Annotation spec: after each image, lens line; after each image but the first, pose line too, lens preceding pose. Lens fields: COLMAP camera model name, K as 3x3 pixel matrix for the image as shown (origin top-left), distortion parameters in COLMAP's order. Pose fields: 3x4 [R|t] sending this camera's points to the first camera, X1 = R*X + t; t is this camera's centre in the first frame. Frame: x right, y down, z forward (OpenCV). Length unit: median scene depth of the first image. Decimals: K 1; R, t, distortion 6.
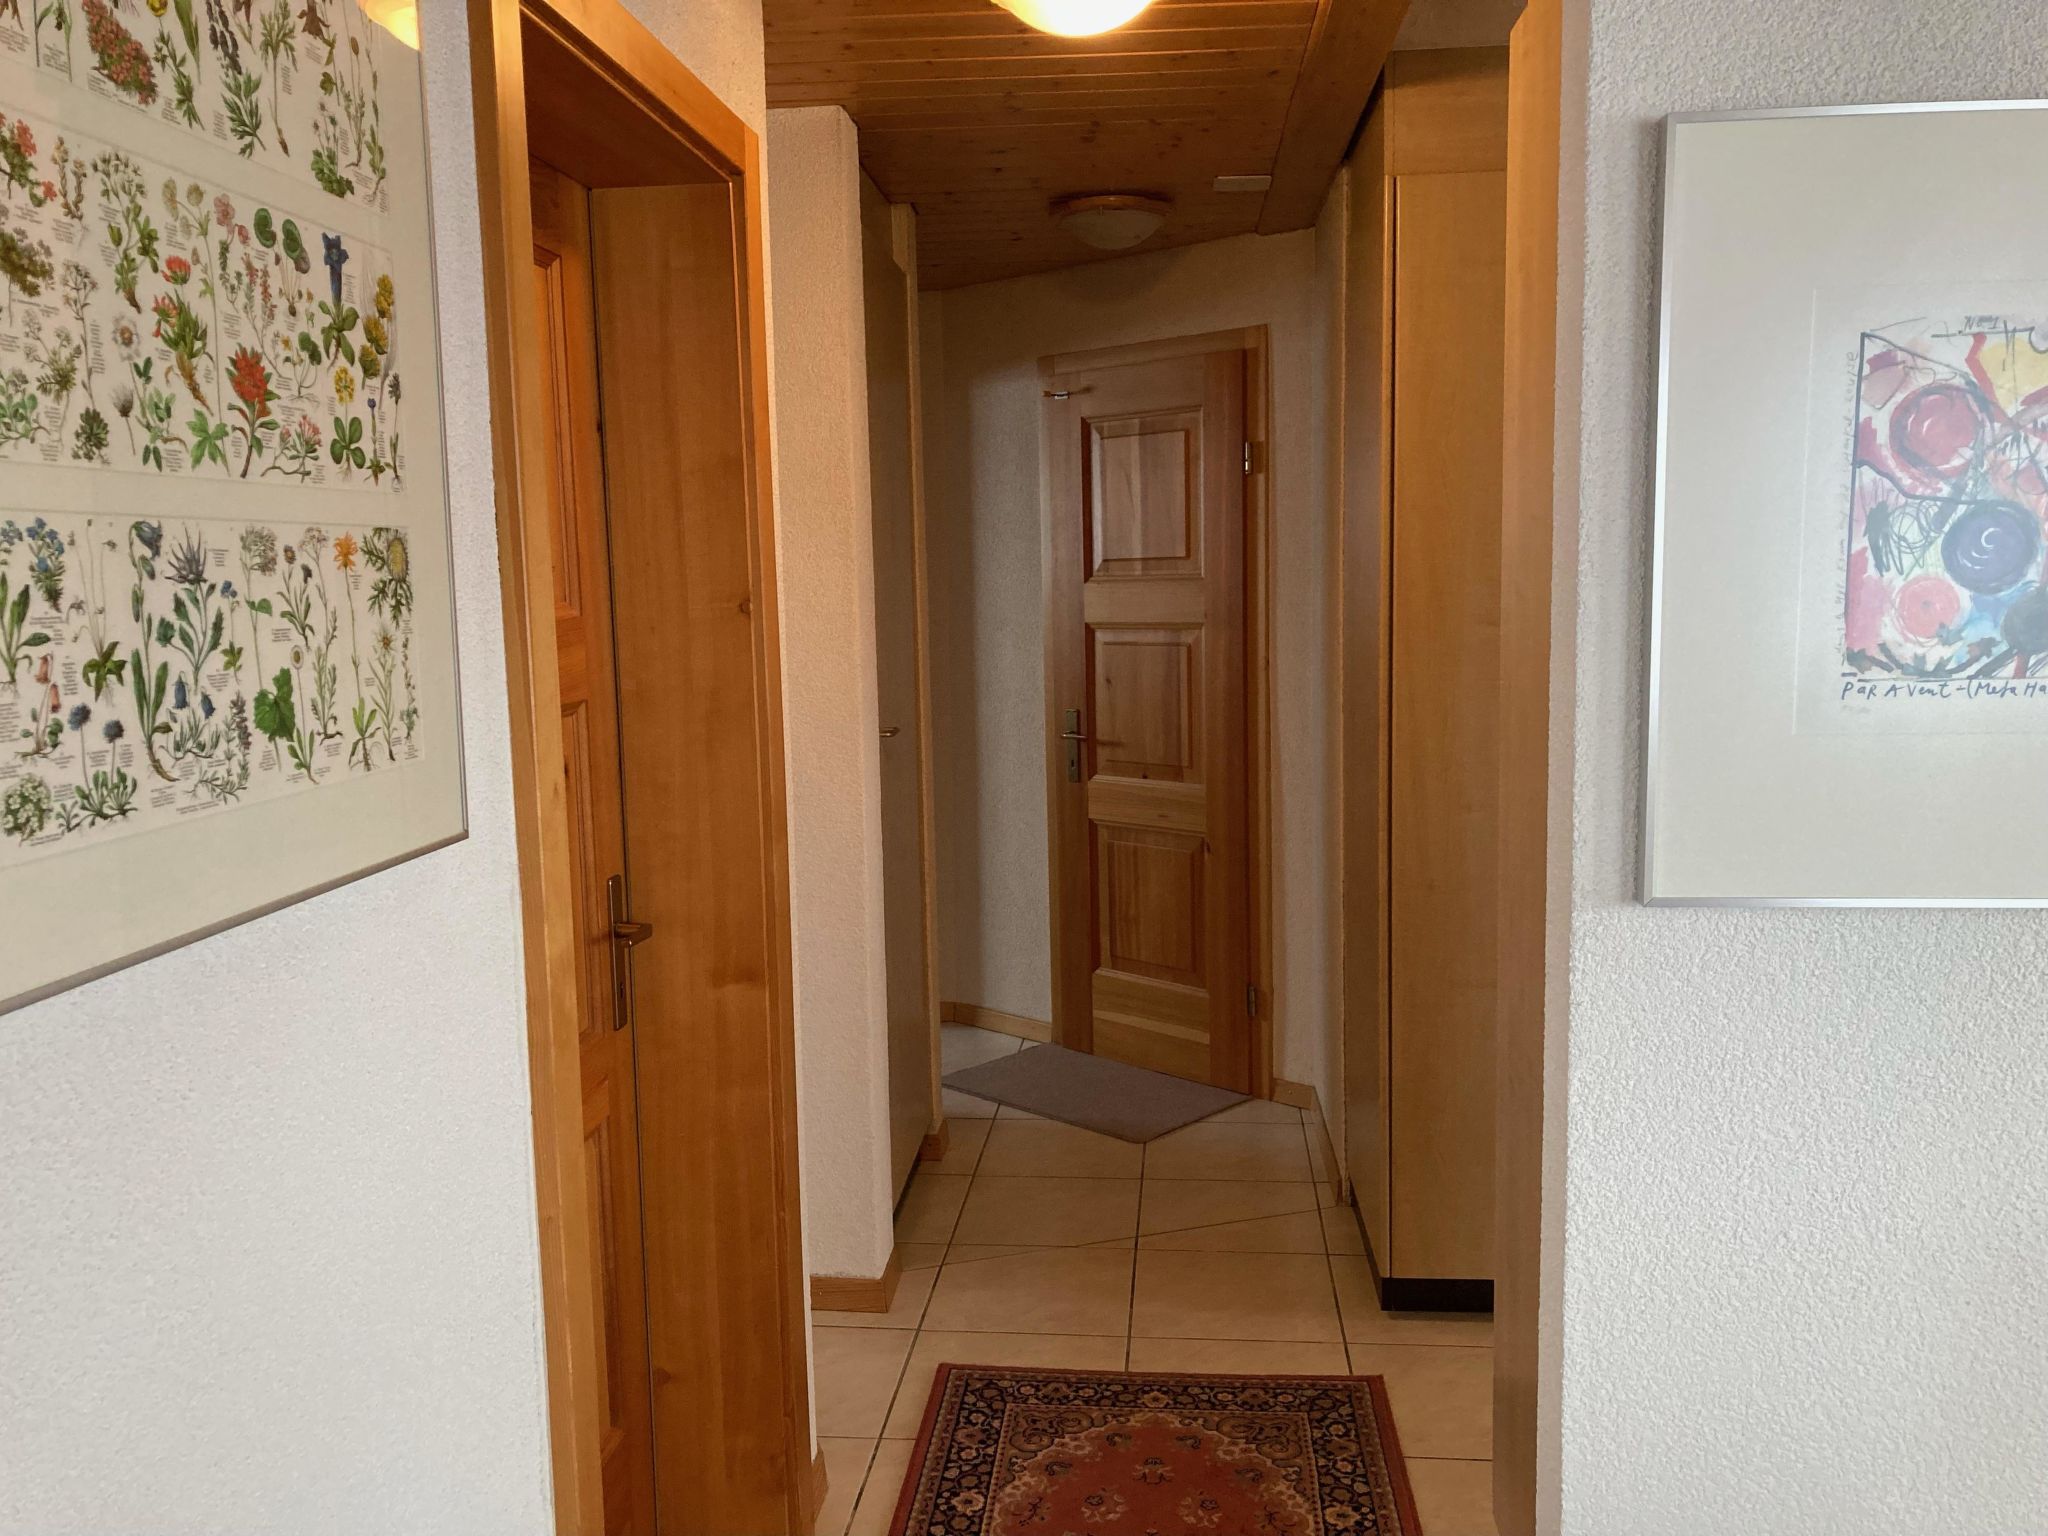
lens RADIAL K [[1694.4, 0, 1024.6], [0, 1694.4, 768.5], [0, 0, 1]] dist [0.000121, 0.004511]
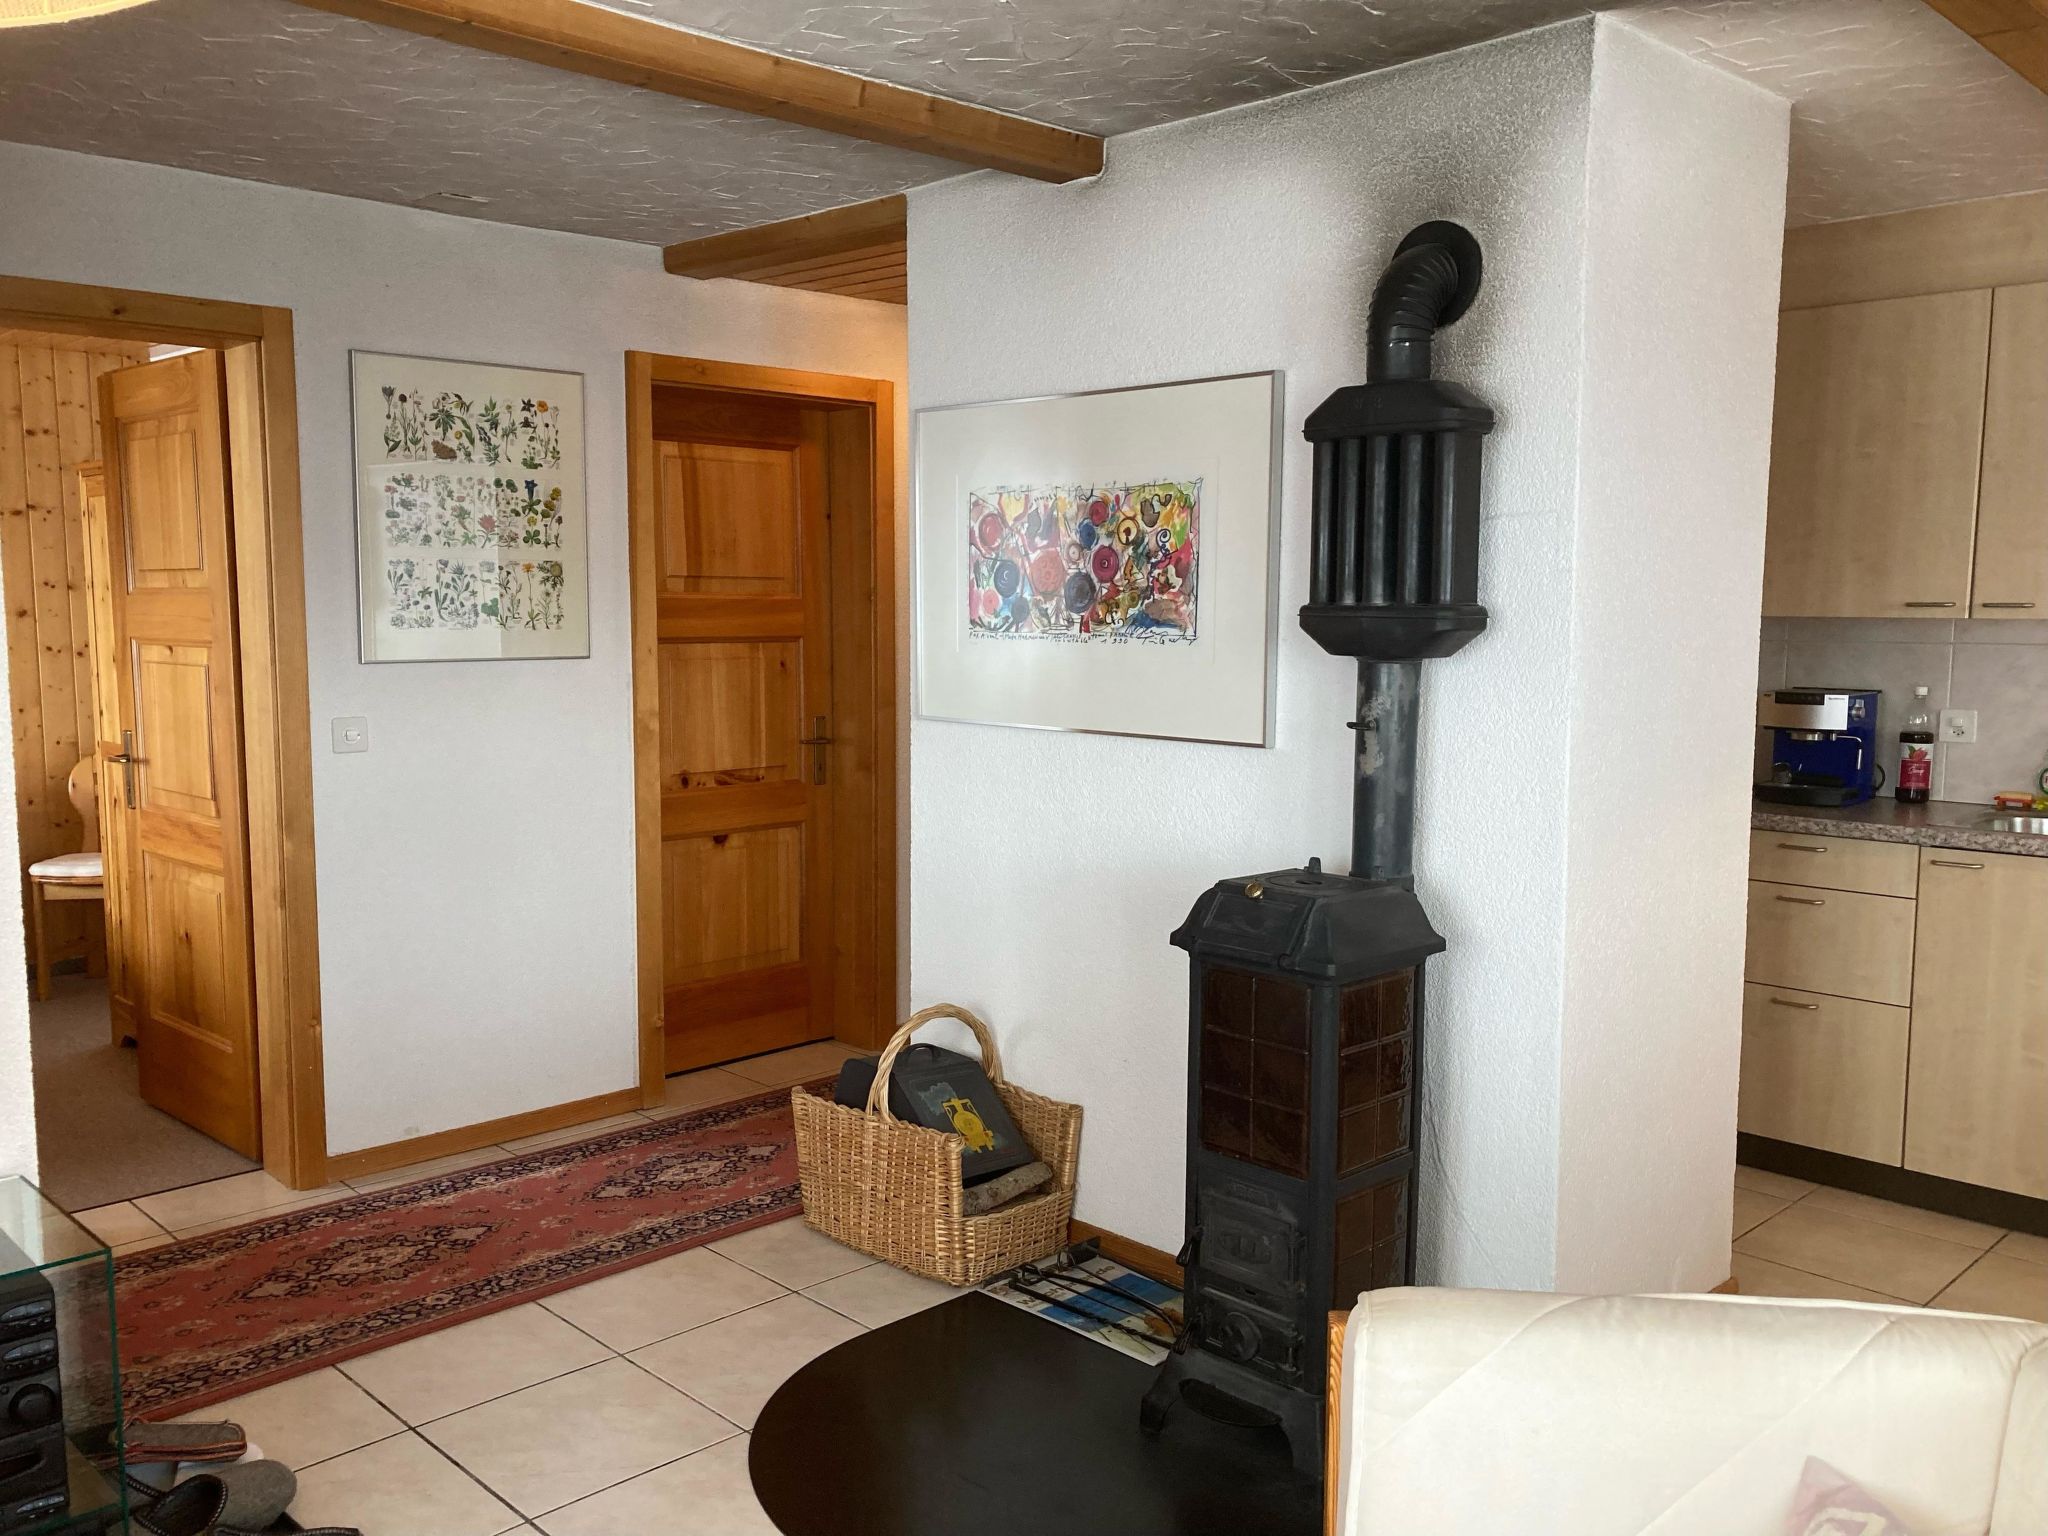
lens RADIAL K [[1694.4, 0, 1031.8], [0, 1694.4, 782.8], [0, 0, 1]] dist [0.000121, 0.004511]
pose [[0.769173, 0.099289, -0.631281, 3.005166], [-0.101714, 0.994284, 0.032450, 0.110417], [0.630894, 0.039250, 0.774875, -1.200431]]
